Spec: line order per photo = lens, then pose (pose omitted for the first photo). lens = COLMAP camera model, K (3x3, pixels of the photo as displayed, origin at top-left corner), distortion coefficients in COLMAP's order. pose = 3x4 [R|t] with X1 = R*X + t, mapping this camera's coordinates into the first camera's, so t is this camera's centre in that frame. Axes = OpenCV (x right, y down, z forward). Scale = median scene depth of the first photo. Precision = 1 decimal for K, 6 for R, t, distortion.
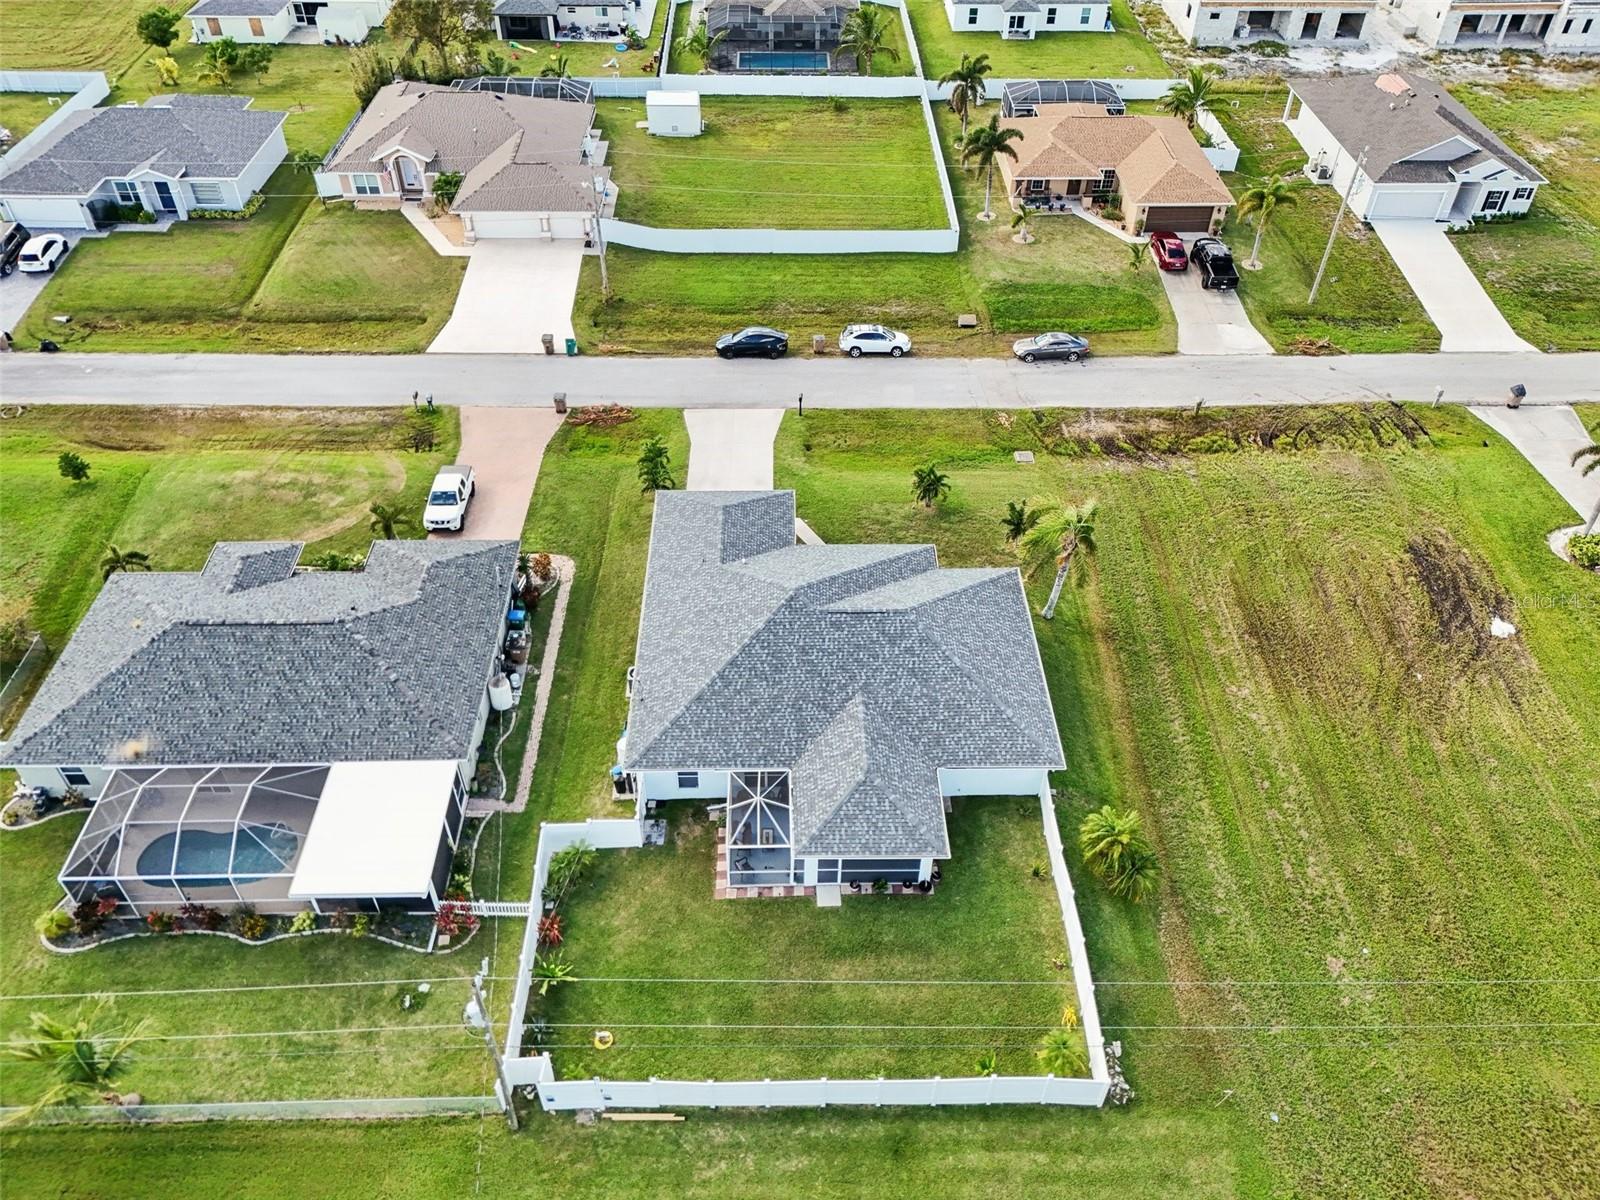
lens RADIAL K [[1206.5, 0, 804.0], [0, 1206.5, 602.0], [0, 0, 1]] dist [0.057207, -0.052000]
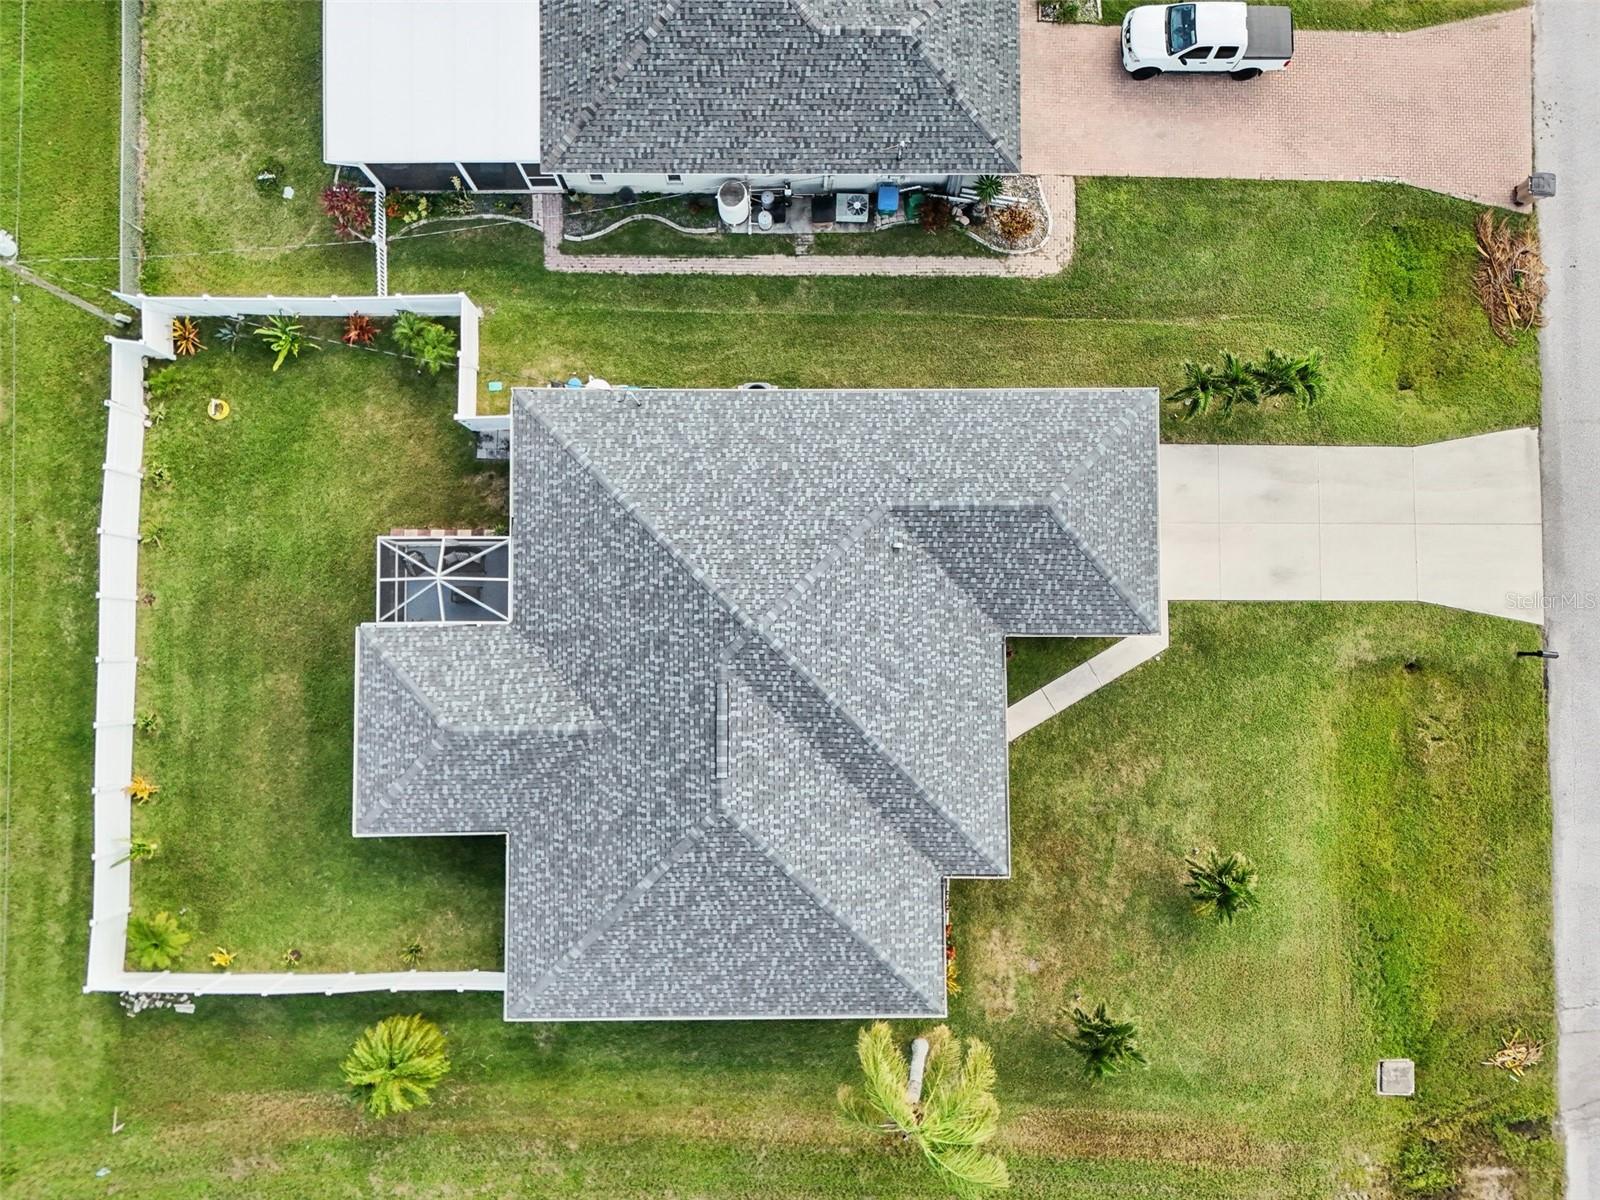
lens RADIAL K [[1206.5, 0, 794.8], [0, 1206.5, 601.0], [0, 0, 1]] dist [0.057207, -0.052000]
pose [[-0.015776, 0.998367, -0.054913, 0.008123], [-0.682180, 0.029405, 0.730593, -0.331201], [0.731014, 0.048986, 0.680602, 0.427379]]
